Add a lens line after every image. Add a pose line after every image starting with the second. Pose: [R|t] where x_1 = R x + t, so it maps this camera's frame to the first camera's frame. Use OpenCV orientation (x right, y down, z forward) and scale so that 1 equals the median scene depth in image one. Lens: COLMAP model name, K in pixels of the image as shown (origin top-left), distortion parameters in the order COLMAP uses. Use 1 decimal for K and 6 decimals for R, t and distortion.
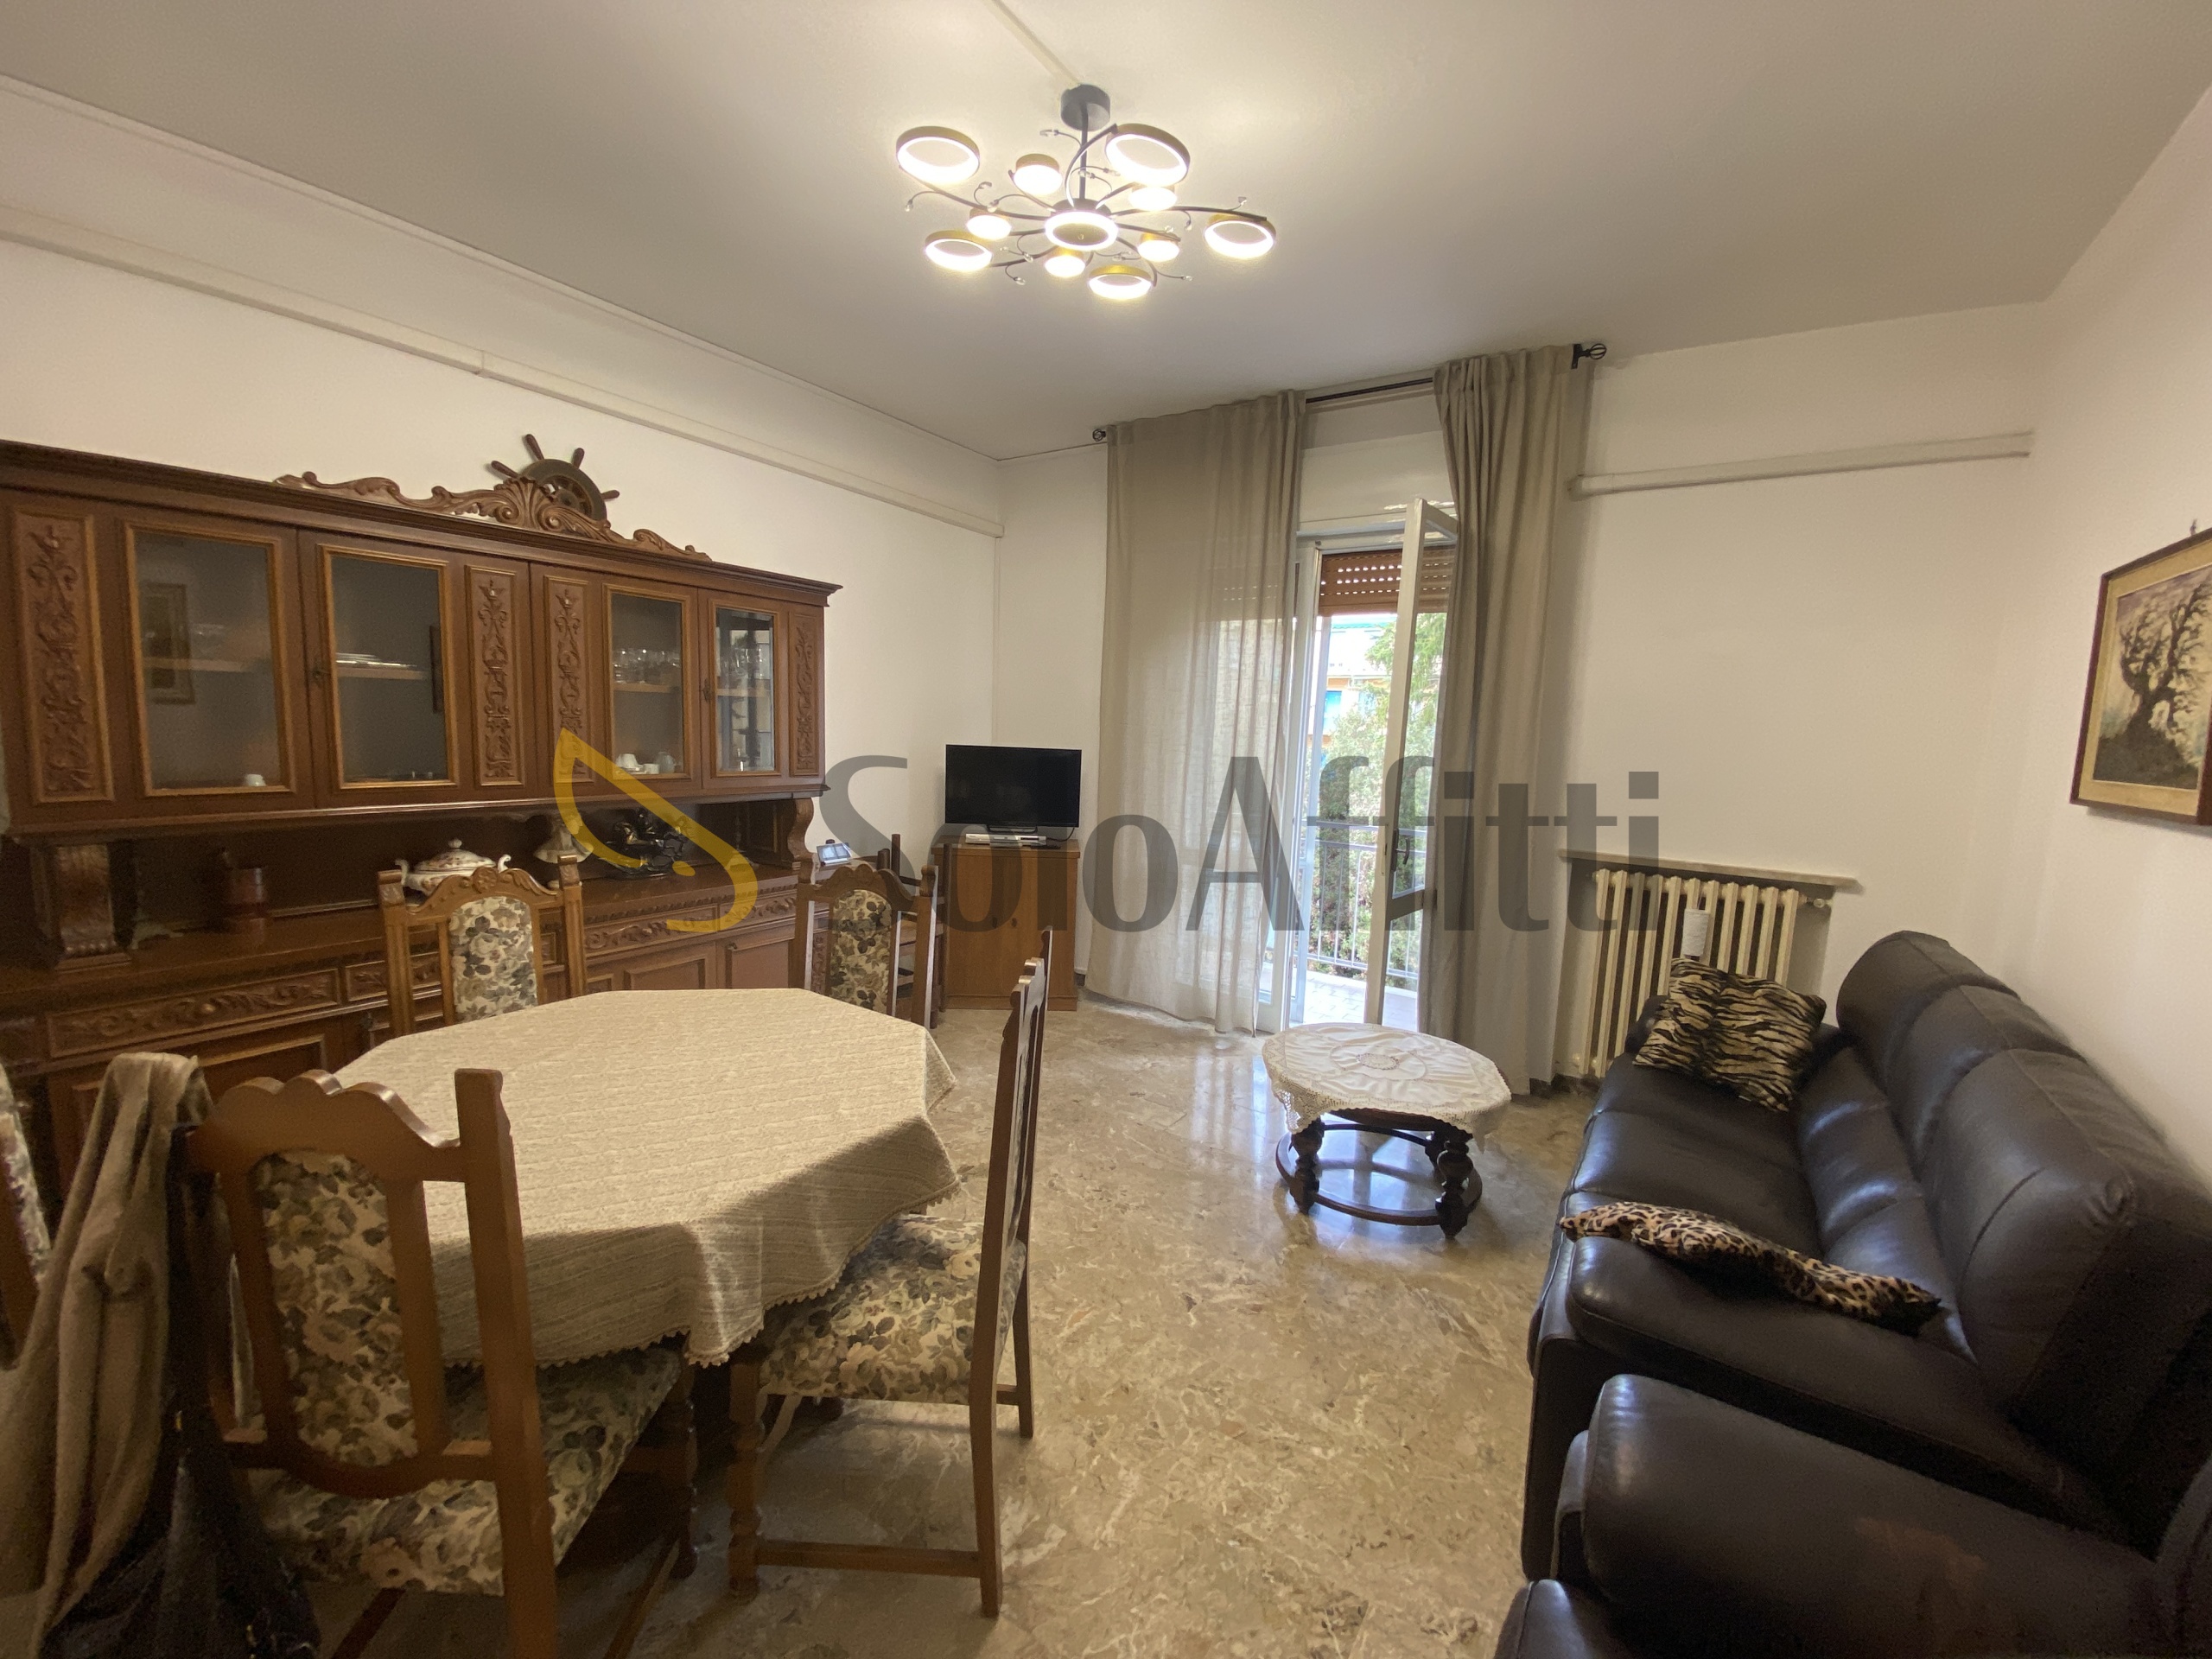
lens RADIAL K [[895.2, 0, 1100.2], [0, 895.2, 844.3], [0, 0, 1]] dist [0.002260, -0.010466]
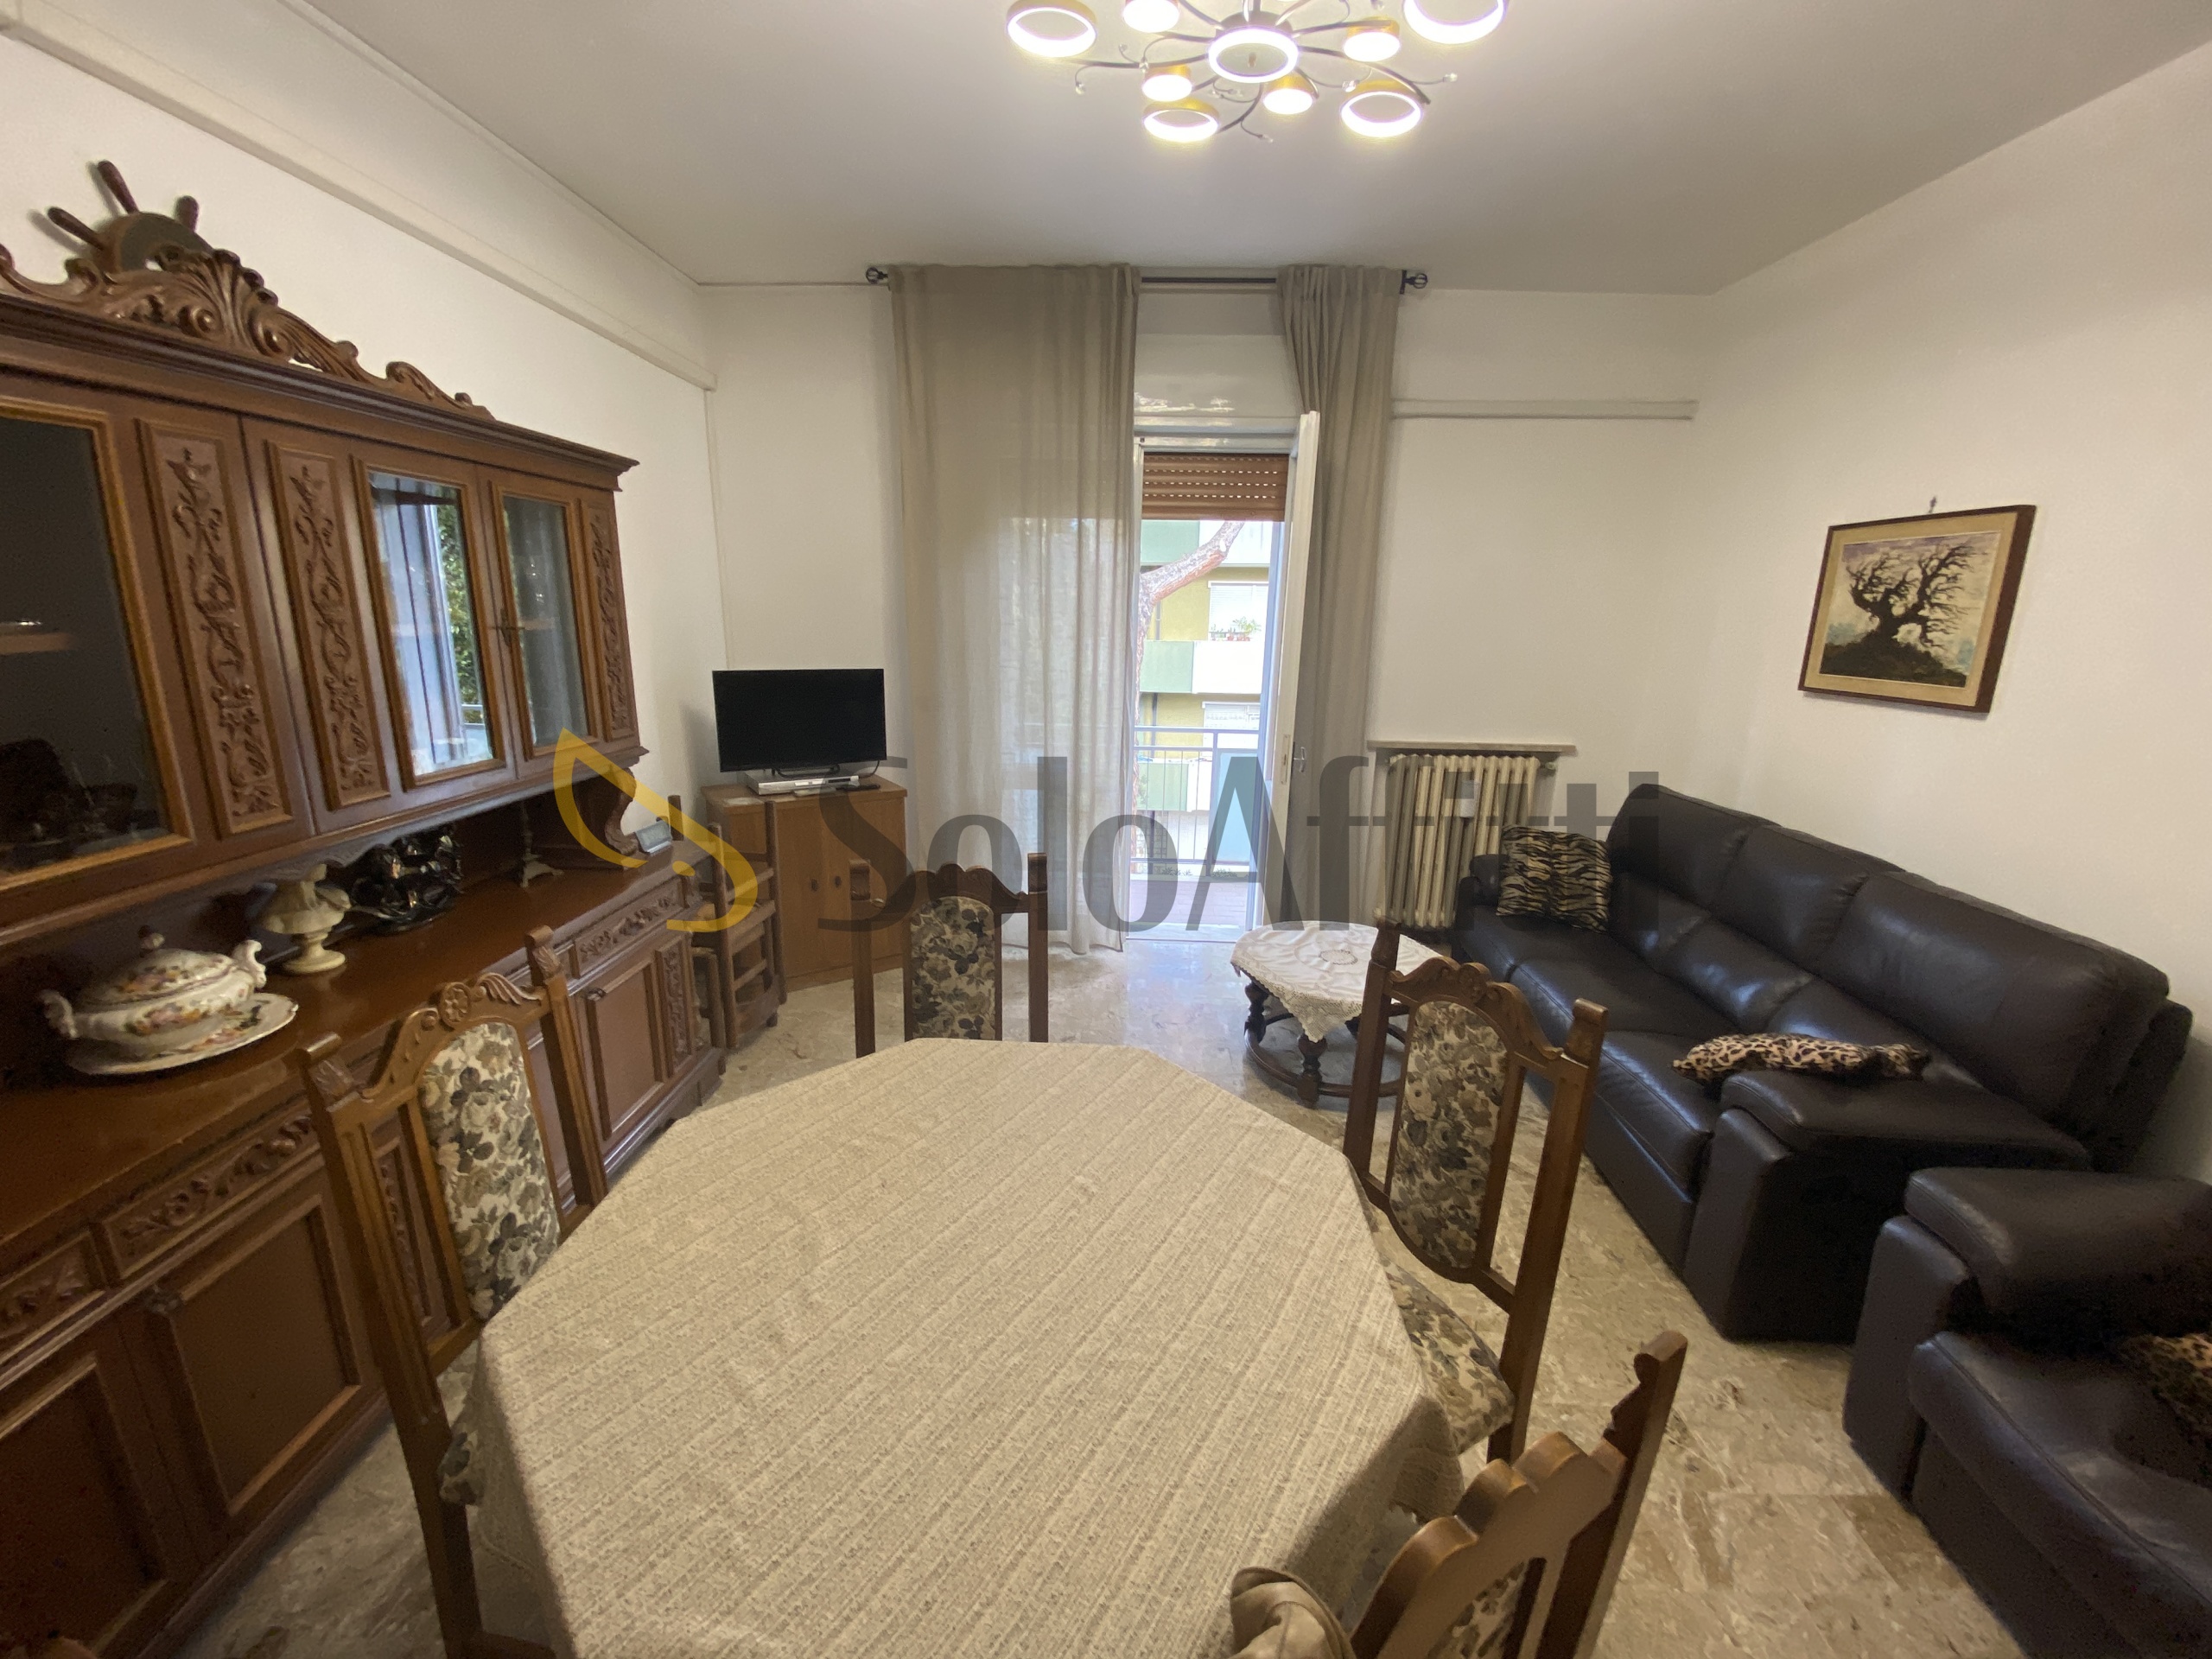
lens RADIAL K [[895.2, 0, 1115.6], [0, 895.2, 843.4], [0, 0, 1]] dist [0.002260, -0.010466]
pose [[0.854645, -0.152586, 0.496286, -0.473995], [0.085067, 0.984076, 0.156068, -0.094346], [-0.512197, -0.091165, 0.854016, 0.236356]]
